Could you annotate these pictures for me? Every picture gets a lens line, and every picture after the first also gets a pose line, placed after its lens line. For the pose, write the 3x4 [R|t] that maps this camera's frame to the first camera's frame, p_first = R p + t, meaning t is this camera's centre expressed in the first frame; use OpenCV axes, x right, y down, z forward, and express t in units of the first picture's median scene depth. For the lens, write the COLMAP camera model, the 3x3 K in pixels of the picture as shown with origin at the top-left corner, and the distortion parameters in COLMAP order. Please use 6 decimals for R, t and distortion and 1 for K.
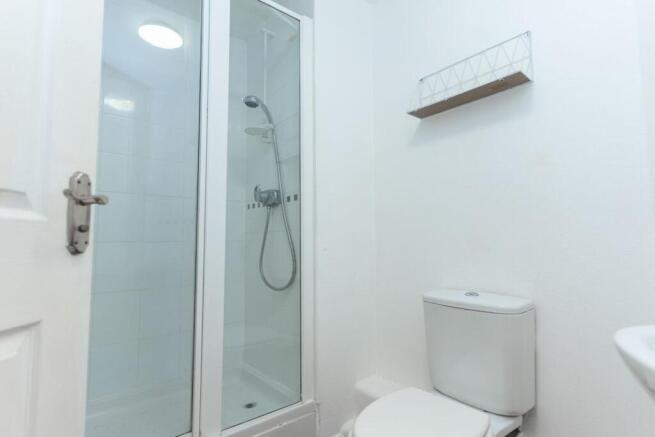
lens RADIAL K [[321.9, 0, 330.6], [0, 321.9, 214.6], [0, 0, 1]] dist [-0.004768, 0.003326]
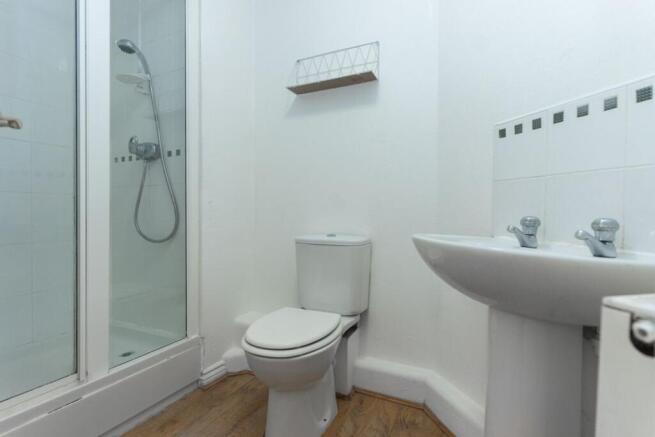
lens RADIAL K [[321.9, 0, 325.3], [0, 321.9, 218.1], [0, 0, 1]] dist [-0.004768, 0.003326]
pose [[0.908801, 0.007475, 0.417162, -0.114113], [-0.043382, 0.996113, 0.076661, 0.059677], [-0.414968, -0.087767, 0.905593, -0.157269]]
